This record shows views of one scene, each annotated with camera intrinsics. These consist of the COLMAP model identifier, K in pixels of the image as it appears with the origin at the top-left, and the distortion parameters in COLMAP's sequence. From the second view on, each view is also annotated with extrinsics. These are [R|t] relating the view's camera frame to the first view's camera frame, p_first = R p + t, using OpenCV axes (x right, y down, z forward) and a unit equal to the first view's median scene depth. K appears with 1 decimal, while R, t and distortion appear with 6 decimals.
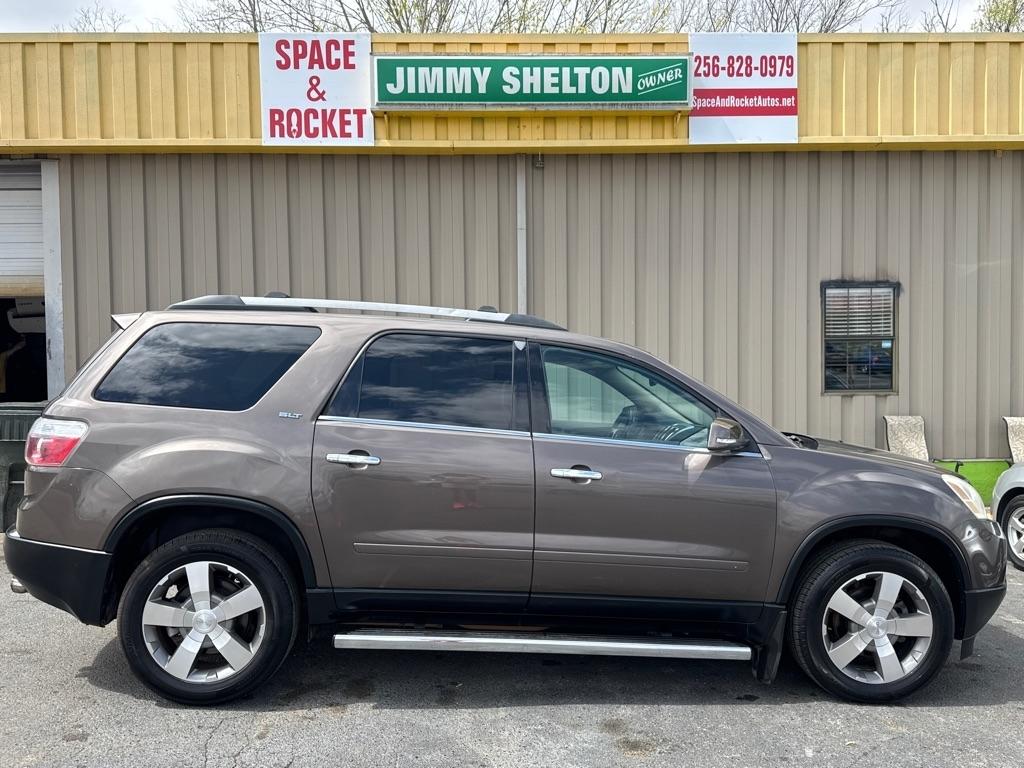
lens RADIAL K [[773.8, 0, 511.2], [0, 773.8, 368.0], [0, 0, 1]] dist [0.074619, -0.106445]
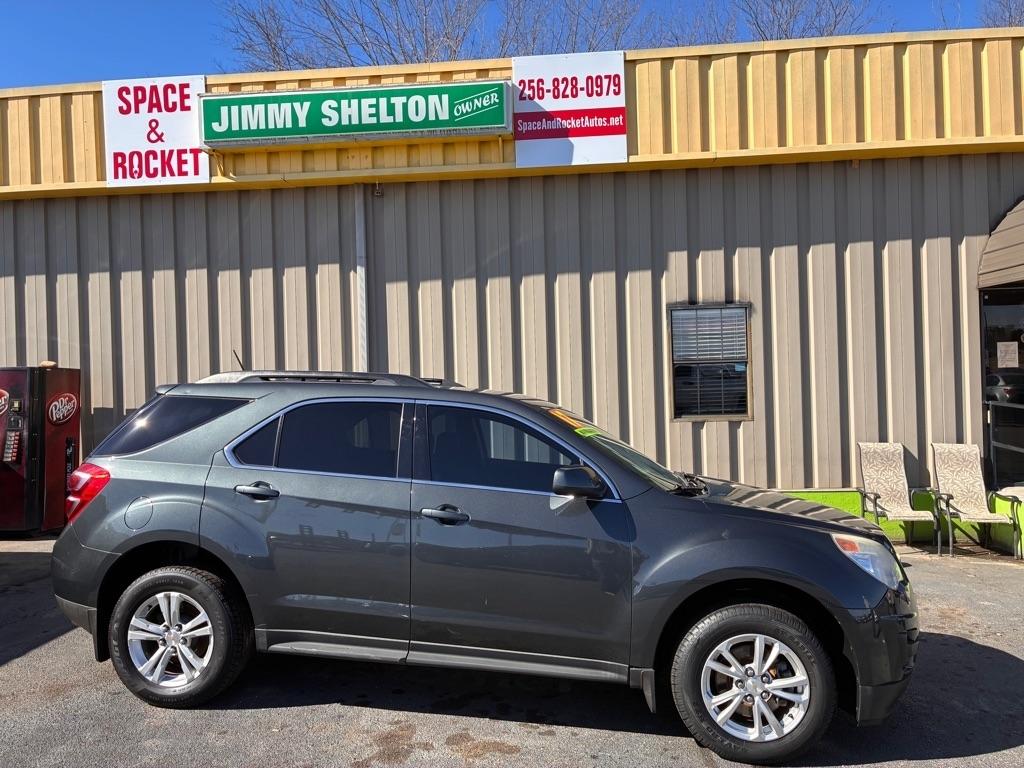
lens RADIAL K [[794.9, 0, 511.8], [0, 794.9, 380.3], [0, 0, 1]] dist [0.013026, -0.003316]
pose [[0.993222, -0.014230, -0.115361, 0.341054], [0.010813, 0.999486, -0.030195, 0.012329], [0.115731, 0.028743, 0.992865, 0.007891]]
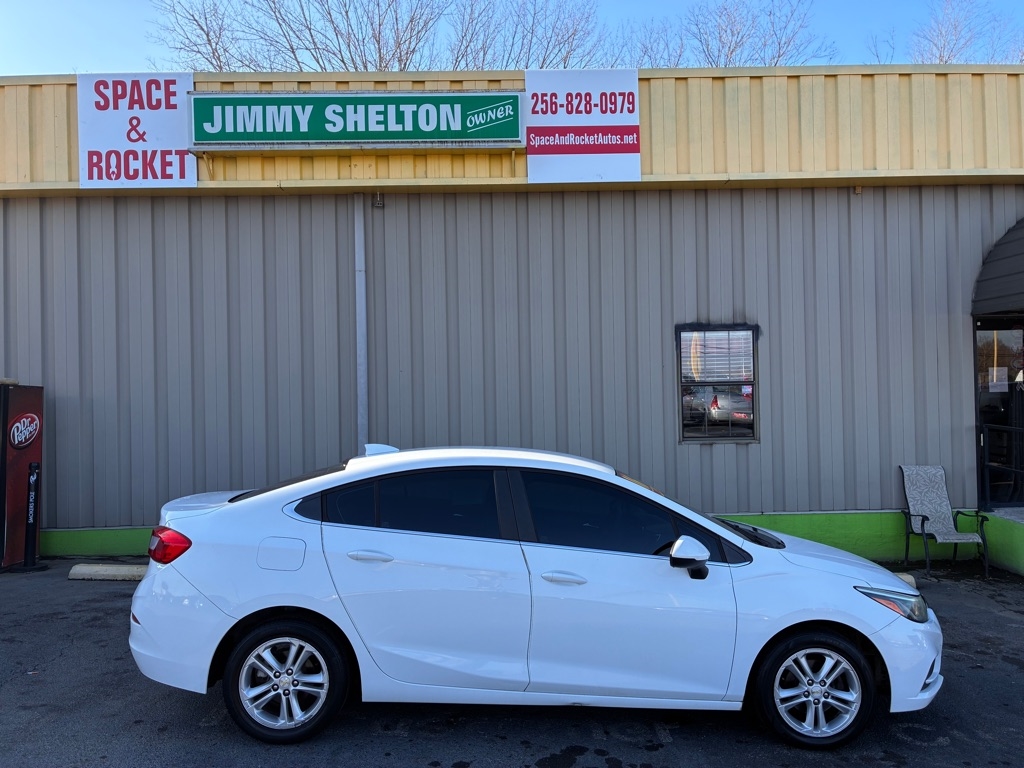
lens RADIAL K [[773.2, 0, 517.2], [0, 773.2, 383.2], [0, 0, 1]] dist [0.020032, -0.011550]
pose [[0.999938, -0.008525, -0.007217, 0.223584], [0.008200, 0.999000, -0.043958, 0.000627], [0.007585, 0.043896, 0.999007, 0.060915]]
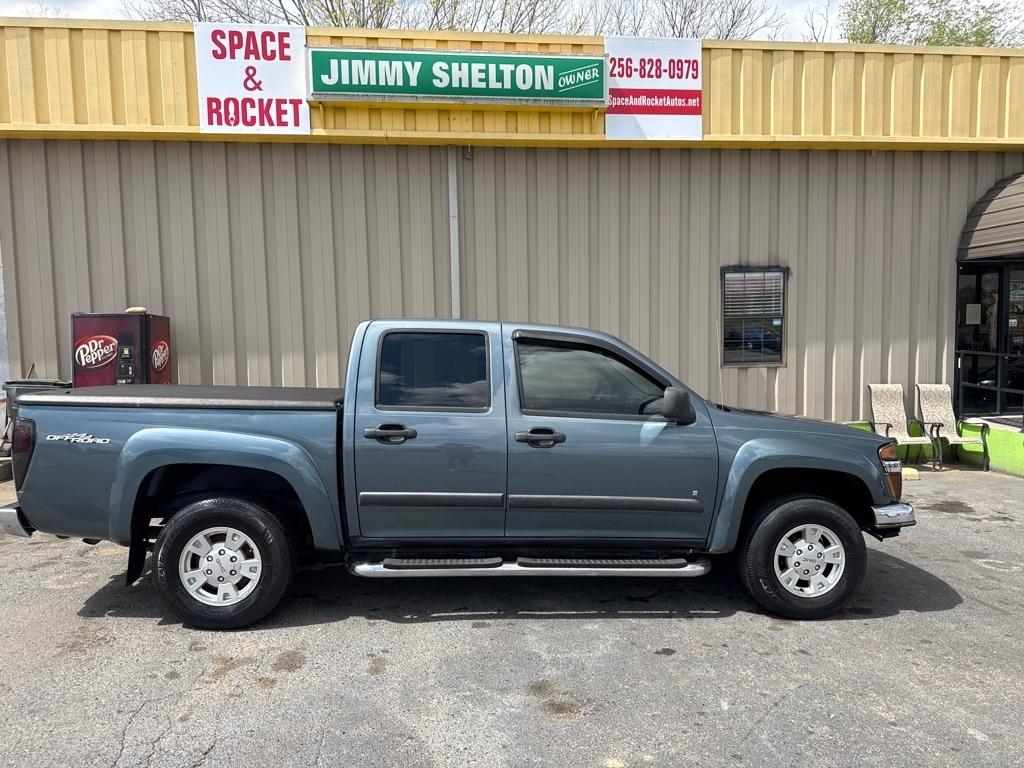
lens RADIAL K [[683.8, 0, 509.5], [0, 683.8, 372.9], [0, 0, 1]] dist [0.037577, -0.048608]
pose [[0.996122, -0.012051, 0.087149, 0.006473], [0.008850, 0.999276, 0.037014, 0.003034], [-0.087532, -0.036099, 0.995507, 0.044010]]
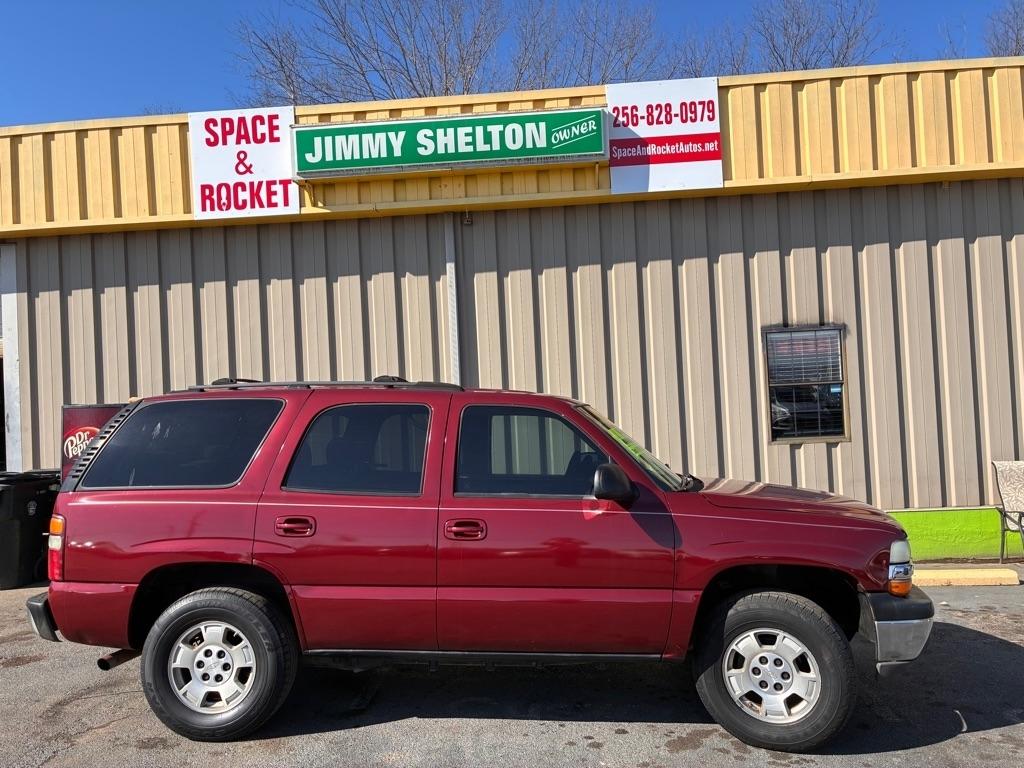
lens RADIAL K [[775.2, 0, 518.9], [0, 775.2, 387.9], [0, 0, 1]] dist [0.004290, 0.005594]
pose [[0.995594, -0.036973, -0.086172, 0.190118], [0.033086, 0.998388, -0.046107, -0.000744], [0.087737, 0.043052, 0.995213, 0.023893]]
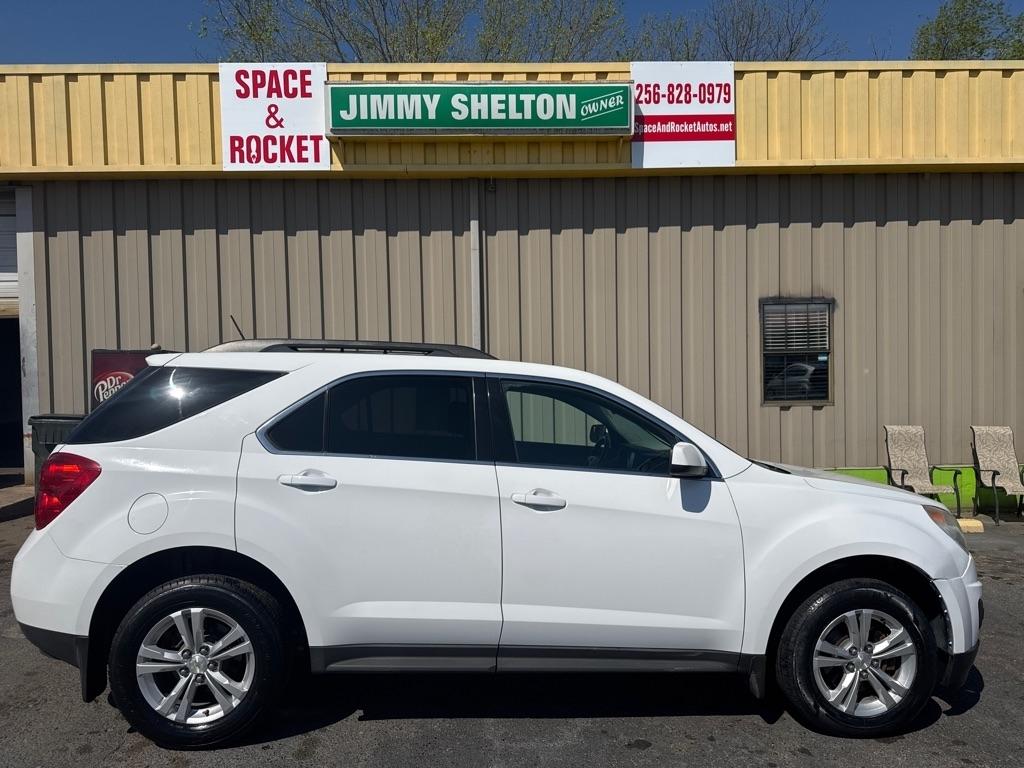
lens RADIAL K [[683.8, 0, 509.5], [0, 683.8, 372.9], [0, 0, 1]] dist [0.037577, -0.048608]
pose [[0.999984, -0.005588, 0.001252, 0.061854], [0.005596, 0.999961, -0.006903, -0.005991], [-0.001213, 0.006910, 0.999975, 0.081298]]
